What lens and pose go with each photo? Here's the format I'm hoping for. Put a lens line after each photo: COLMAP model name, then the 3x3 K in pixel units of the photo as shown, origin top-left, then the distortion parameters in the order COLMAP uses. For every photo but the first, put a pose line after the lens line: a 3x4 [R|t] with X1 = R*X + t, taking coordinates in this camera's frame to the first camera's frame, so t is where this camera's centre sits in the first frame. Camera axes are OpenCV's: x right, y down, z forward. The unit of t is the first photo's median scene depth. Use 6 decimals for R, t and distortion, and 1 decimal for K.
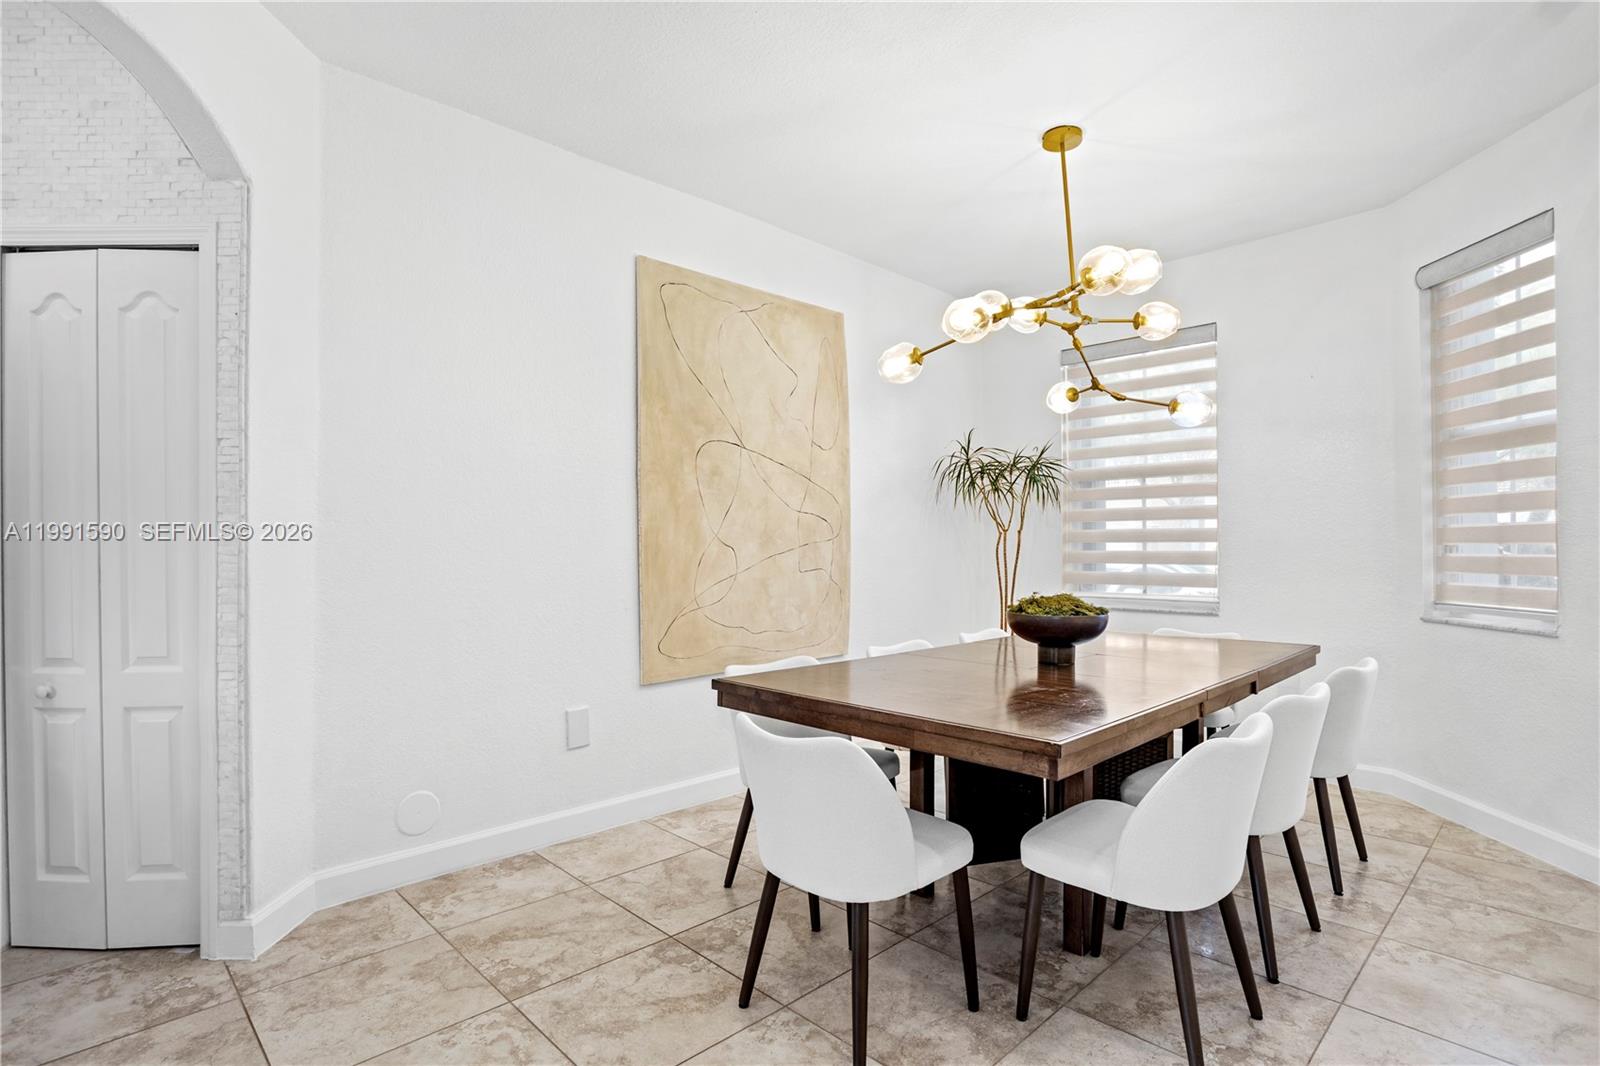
lens RADIAL K [[791.2, 0, 800.0], [0, 791.2, 541.6], [0, 0, 1]] dist [-0.056486, 0.033805]
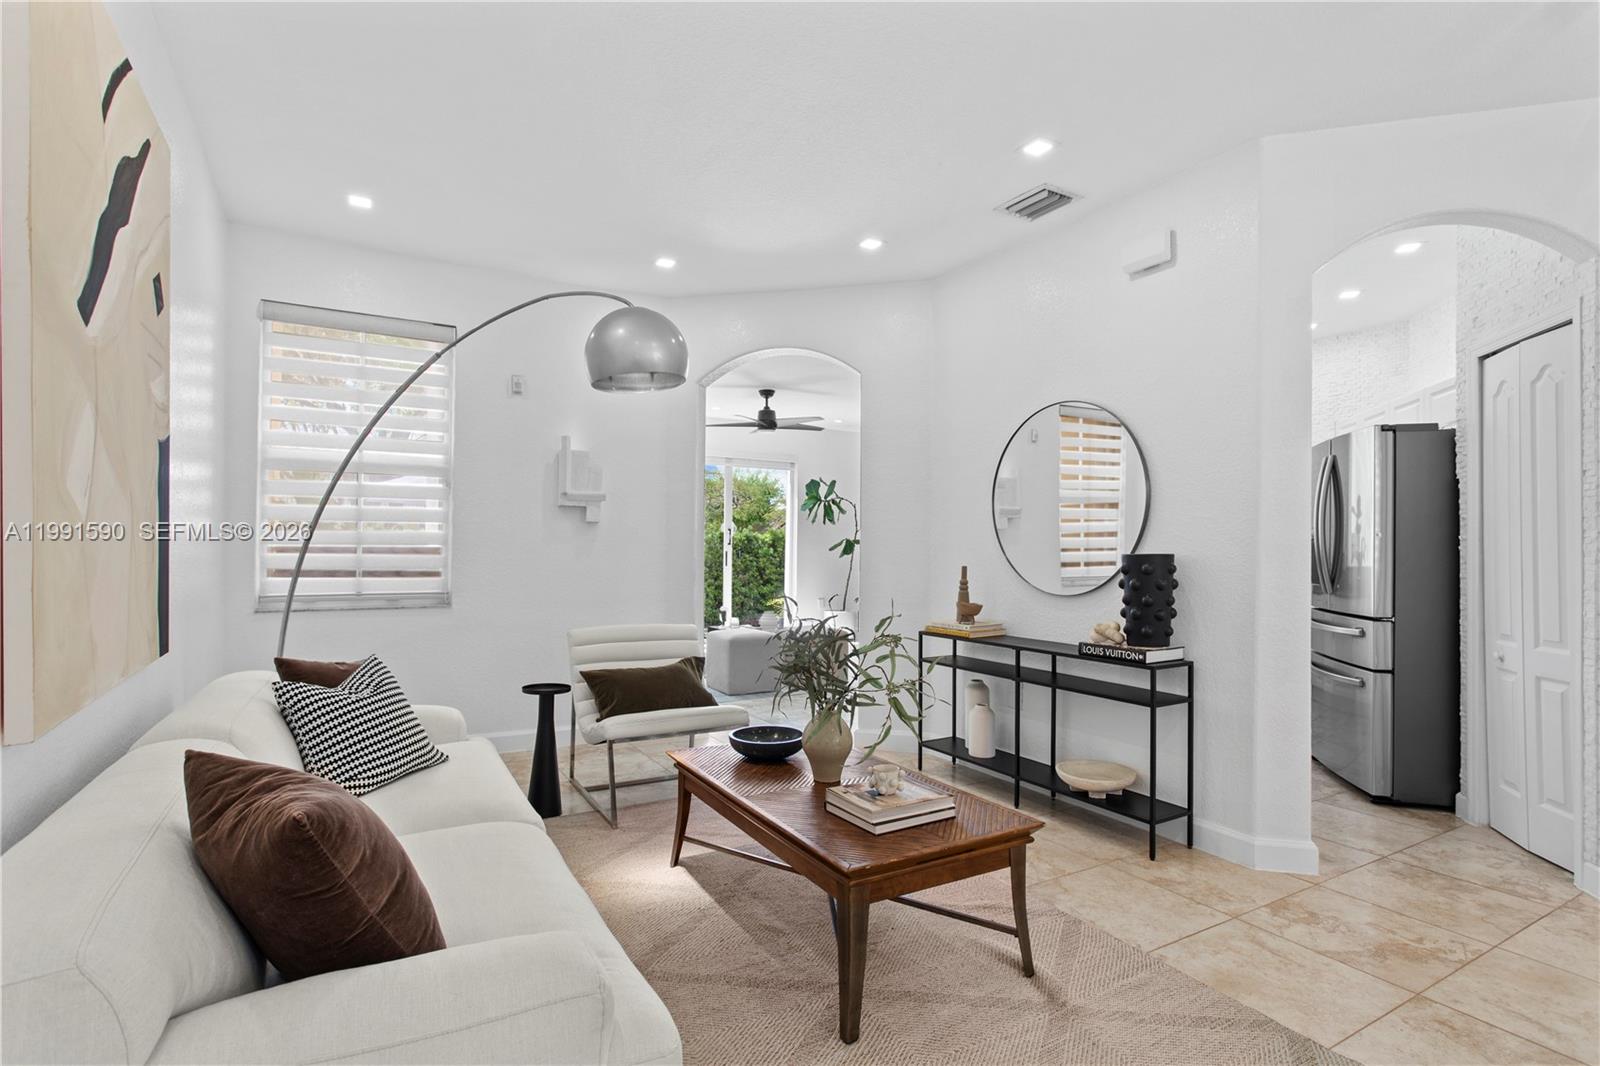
lens RADIAL K [[780.8, 0, 800.9], [0, 780.8, 546.1], [0, 0, 1]] dist [-0.002362, -0.000121]
pose [[-0.234317, -0.003409, -0.972154, 0.603474], [-0.001475, 0.999994, -0.003151, -0.004838], [0.972159, 0.000696, -0.234321, 0.057174]]
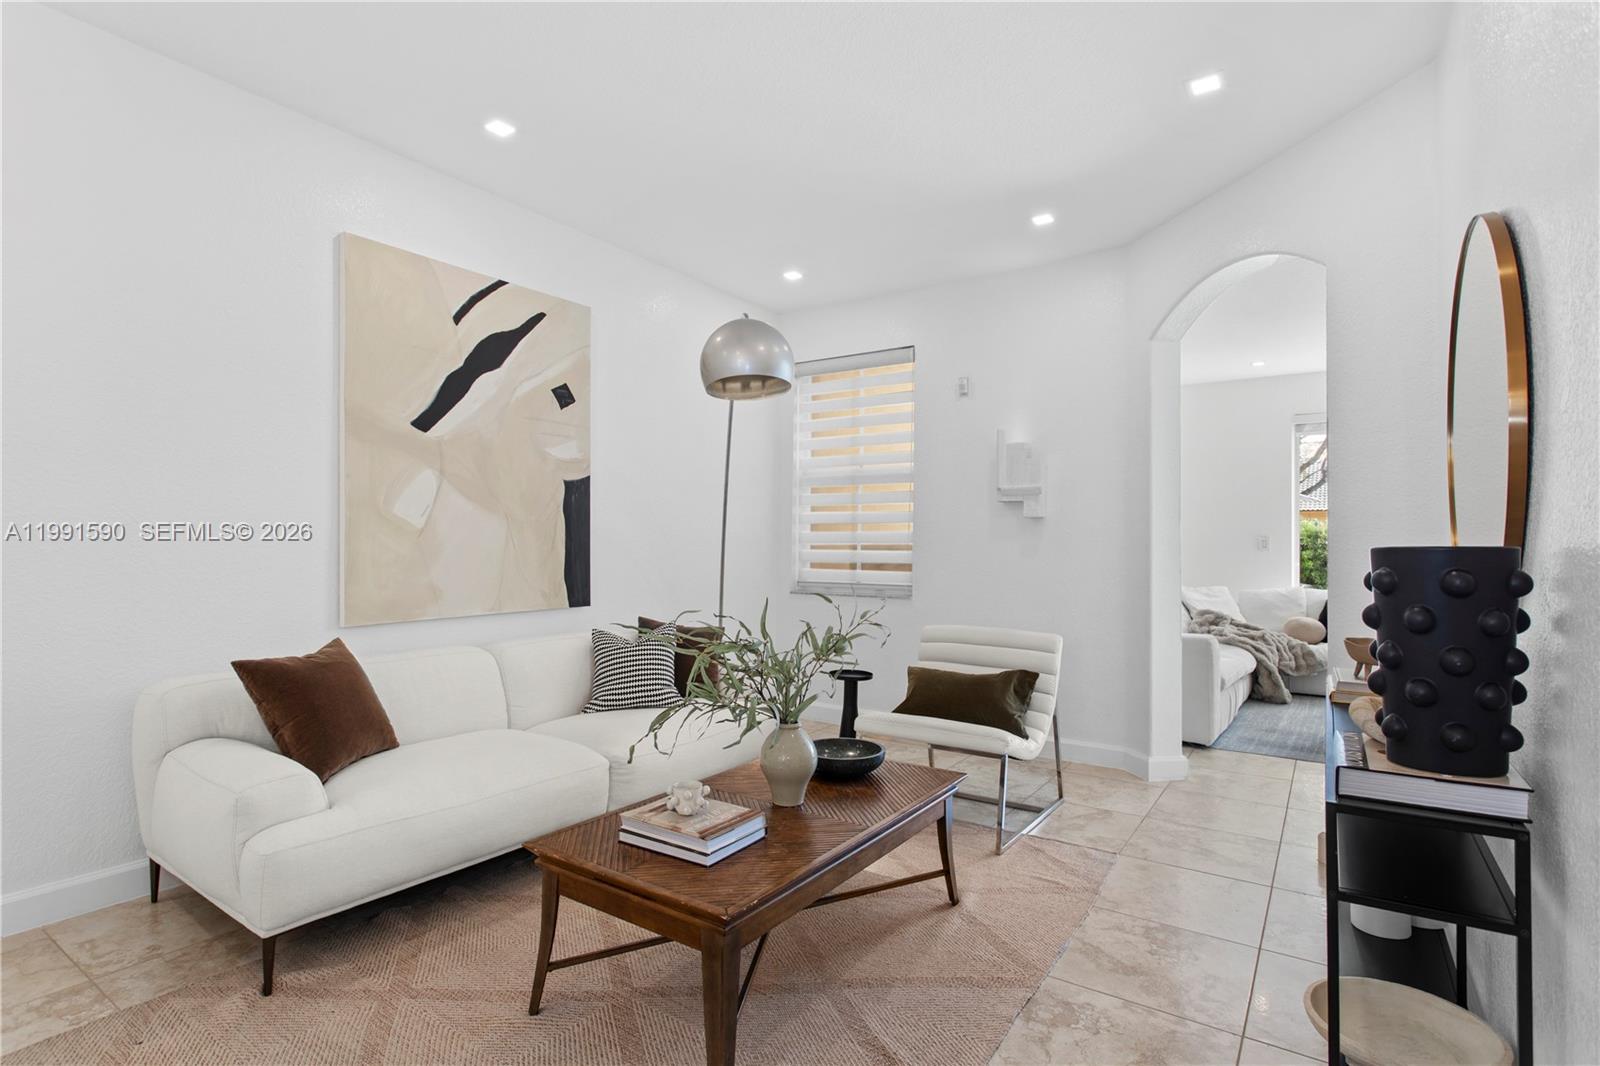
lens RADIAL K [[793.2, 0, 793.4], [0, 793.2, 532.9], [0, 0, 1]] dist [-0.002263, 0.000369]
pose [[-0.979610, -0.009000, -0.200708, -0.145108], [-0.004785, 0.999758, -0.021479, 0.005976], [0.200853, -0.020080, -0.979416, 0.688691]]
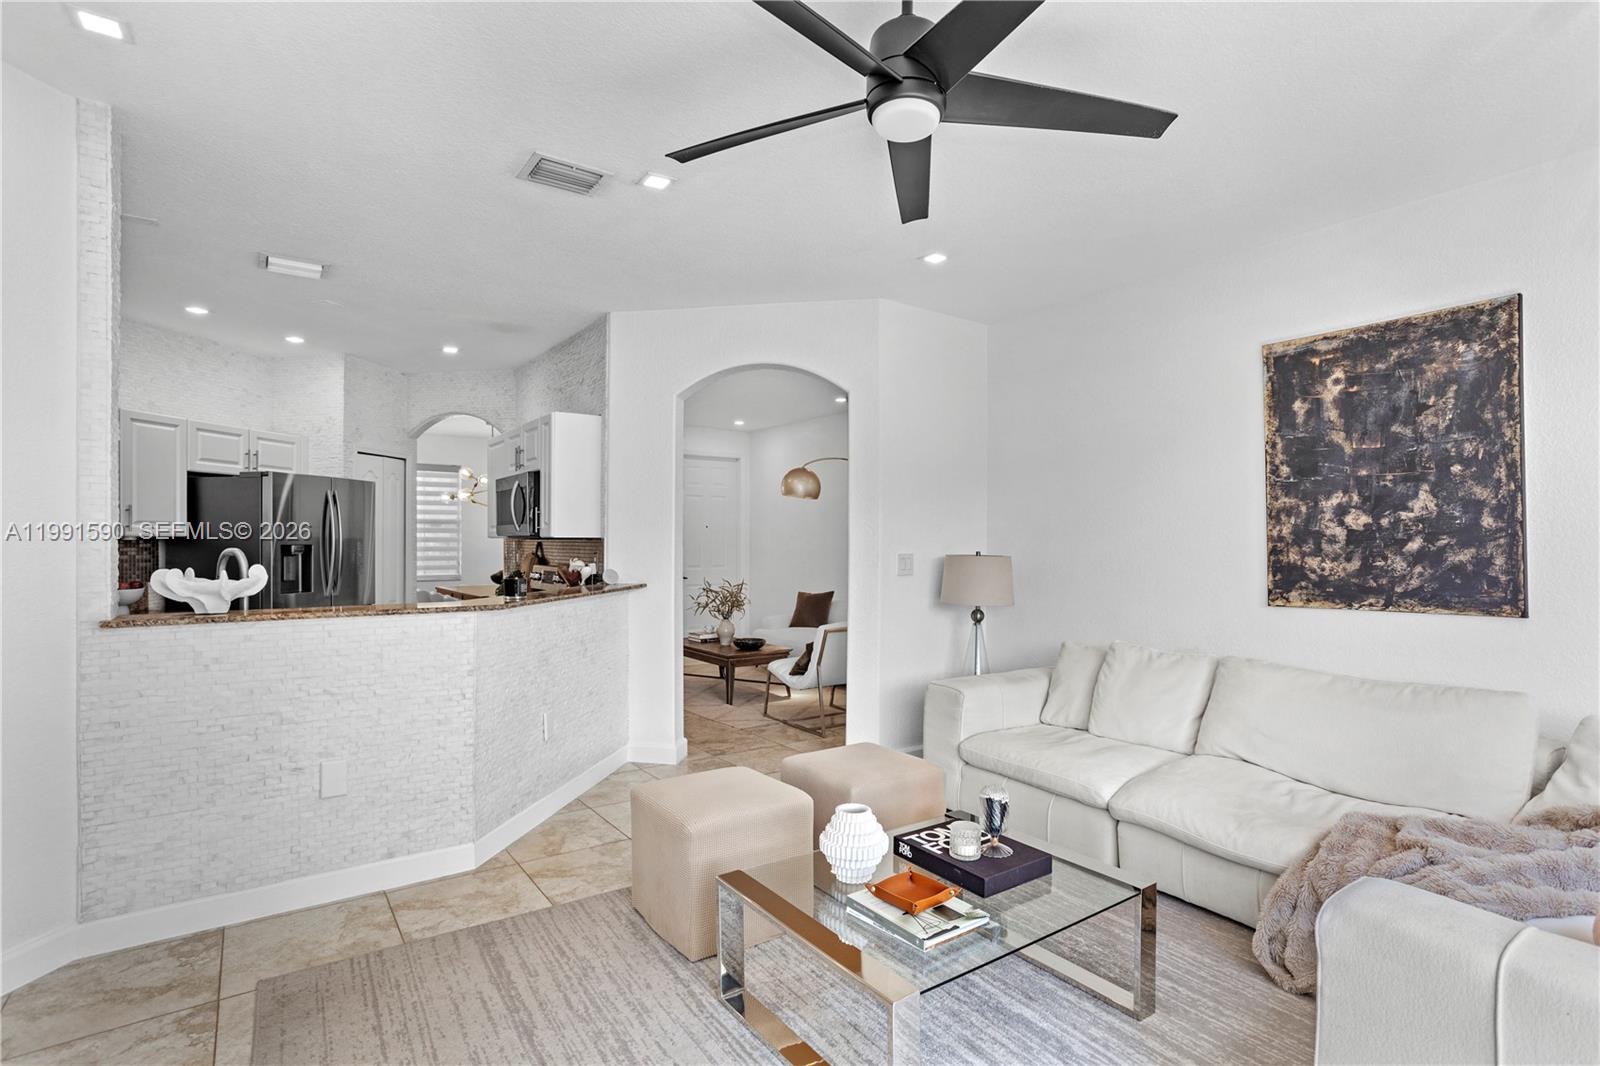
lens RADIAL K [[791.2, 0, 800.0], [0, 791.2, 541.6], [0, 0, 1]] dist [-0.056486, 0.033805]
pose [[0.147498, 0.000836, 0.989062, -2.800194], [-0.010272, 0.999947, 0.000687, -0.069068], [-0.989009, -0.010261, 0.147499, -0.741164]]
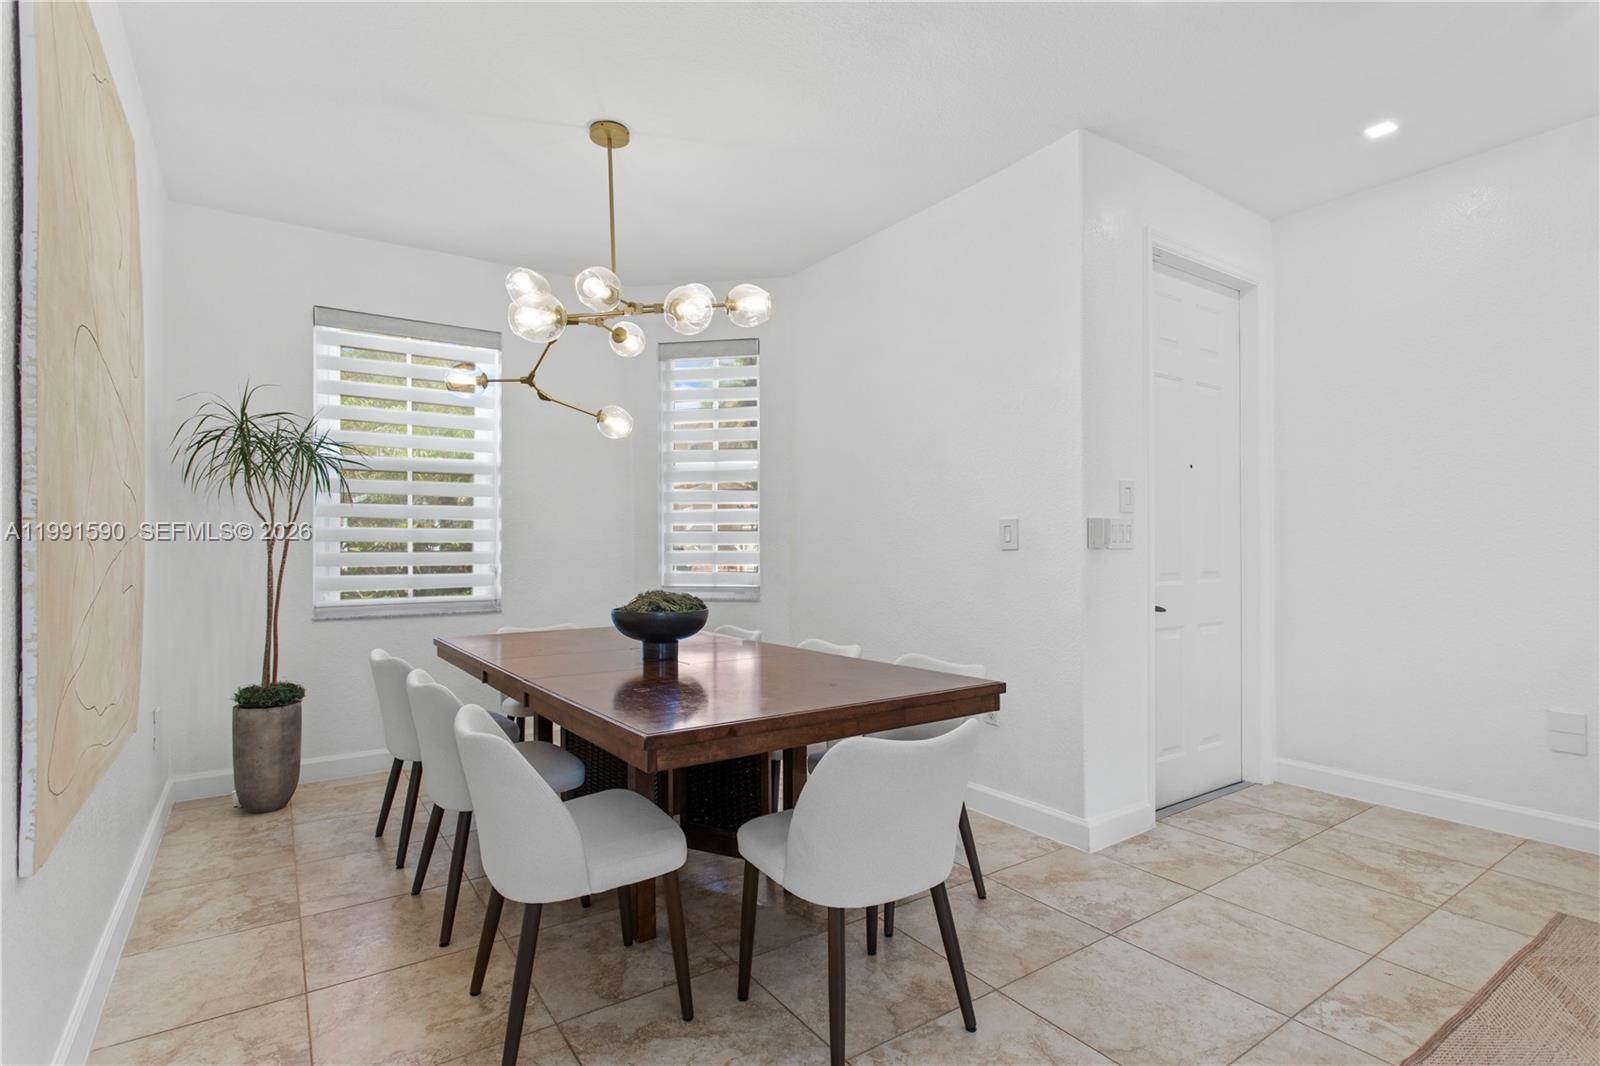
lens RADIAL K [[791.2, 0, 800.0], [0, 791.2, 541.6], [0, 0, 1]] dist [-0.056486, 0.033805]
pose [[0.167540, 0.009366, 0.985821, -0.654688], [-0.004660, 0.999951, -0.008709, 0.010453], [-0.985854, -0.003135, 0.167576, 0.639858]]
